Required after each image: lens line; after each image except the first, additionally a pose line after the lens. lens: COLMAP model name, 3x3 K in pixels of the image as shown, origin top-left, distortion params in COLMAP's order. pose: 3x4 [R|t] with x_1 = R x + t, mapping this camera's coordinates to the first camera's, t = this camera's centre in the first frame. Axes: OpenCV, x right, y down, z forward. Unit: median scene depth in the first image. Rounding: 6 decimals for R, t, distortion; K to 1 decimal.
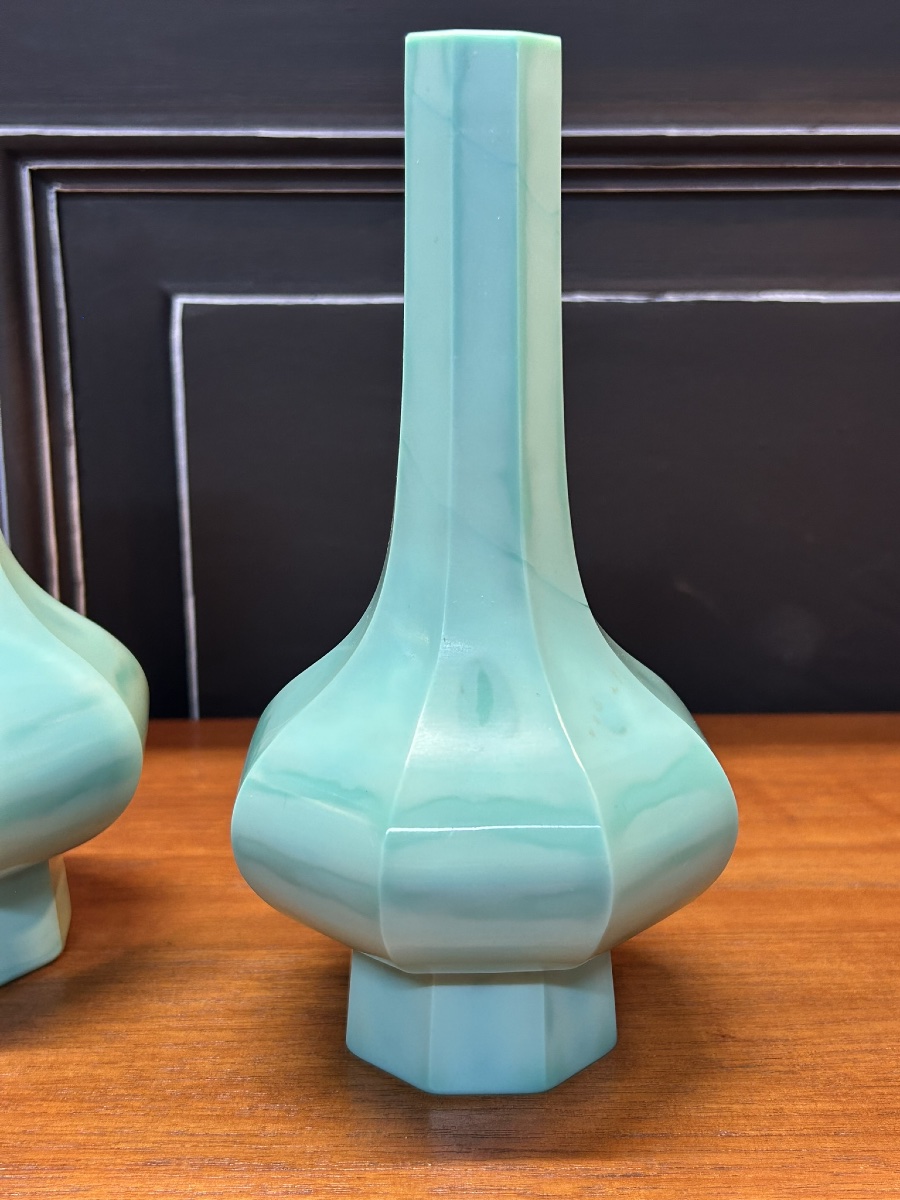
lens RADIAL K [[1511.6, 0, 450.0], [0, 1511.6, 600.0], [0, 0, 1]] dist [0.143614, -0.493807]
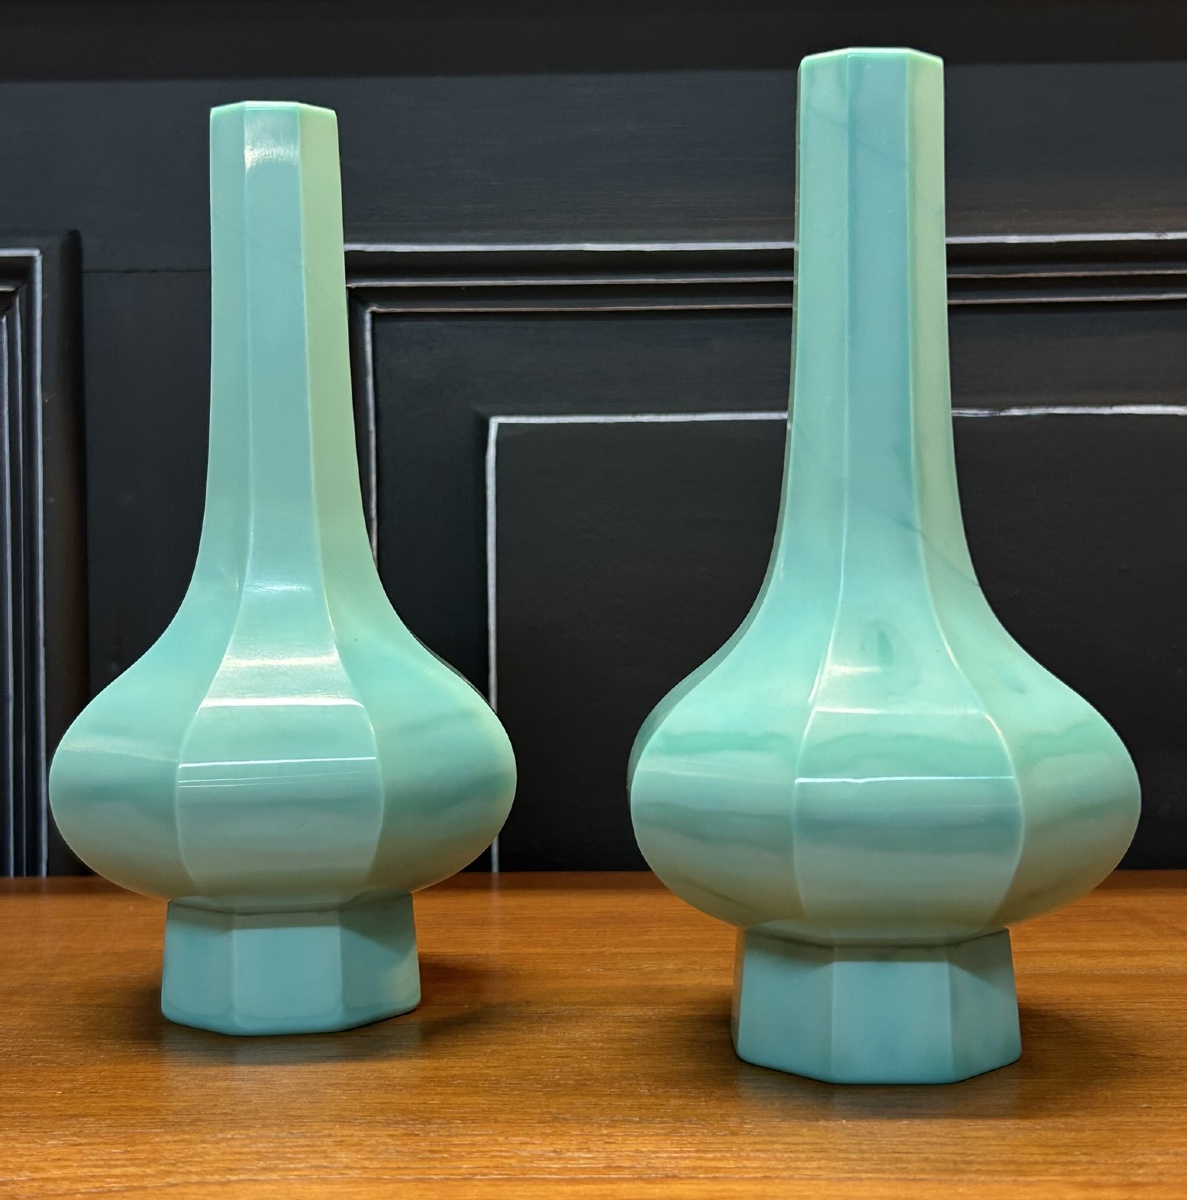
lens RADIAL K [[1993.1, 0, 593.5], [0, 1993.1, 600.0], [0, 0, 1]] dist [0.200915, -0.839337]
pose [[0.999300, -0.005769, -0.036953, -0.110436], [-0.002266, 0.976873, -0.213810, 0.283073], [0.037332, 0.213744, 0.976176, -0.305740]]
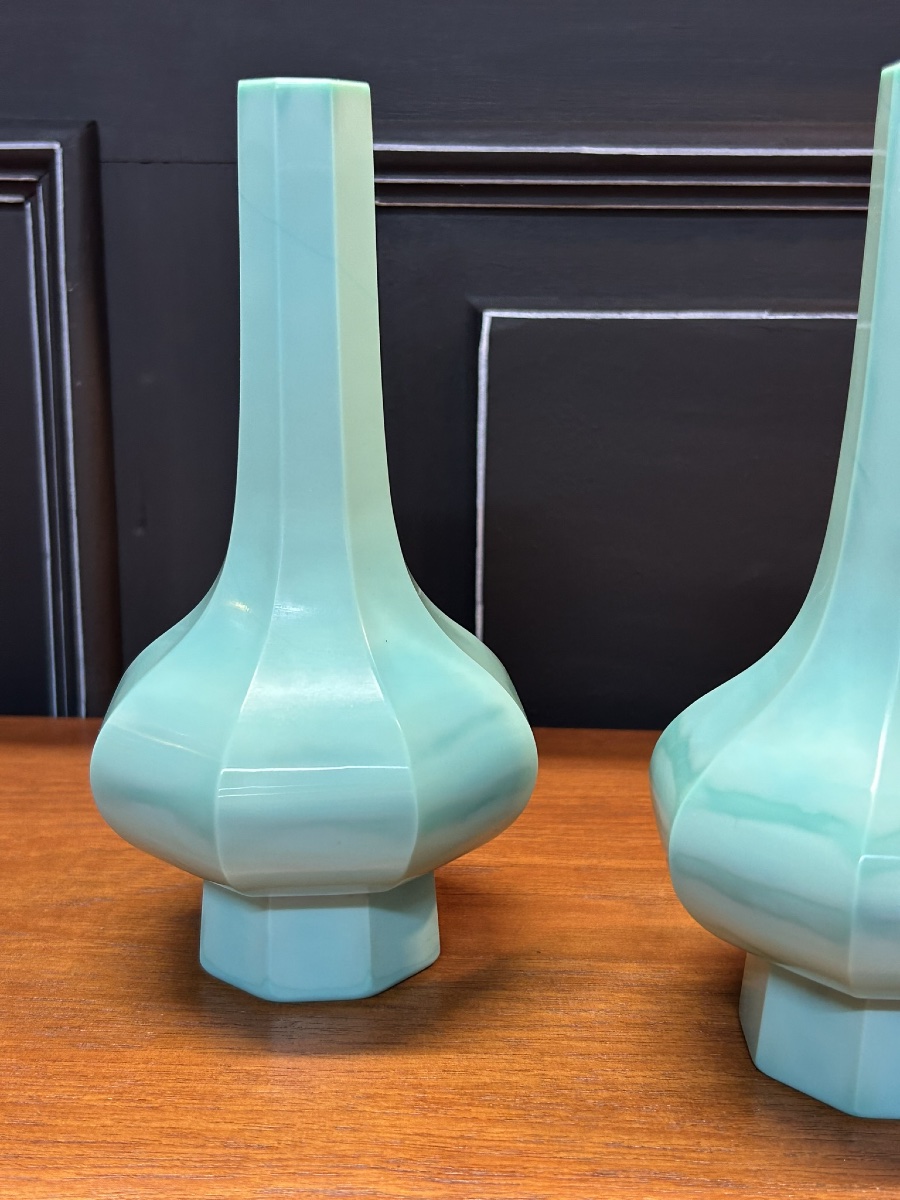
lens RADIAL K [[1511.6, 0, 450.0], [0, 1511.6, 600.0], [0, 0, 1]] dist [0.143614, -0.493807]
pose [[0.997952, 0.027671, -0.057667, -0.218547], [-0.027788, 0.999613, -0.001226, -0.006956], [0.057611, 0.002826, 0.998335, -0.016675]]
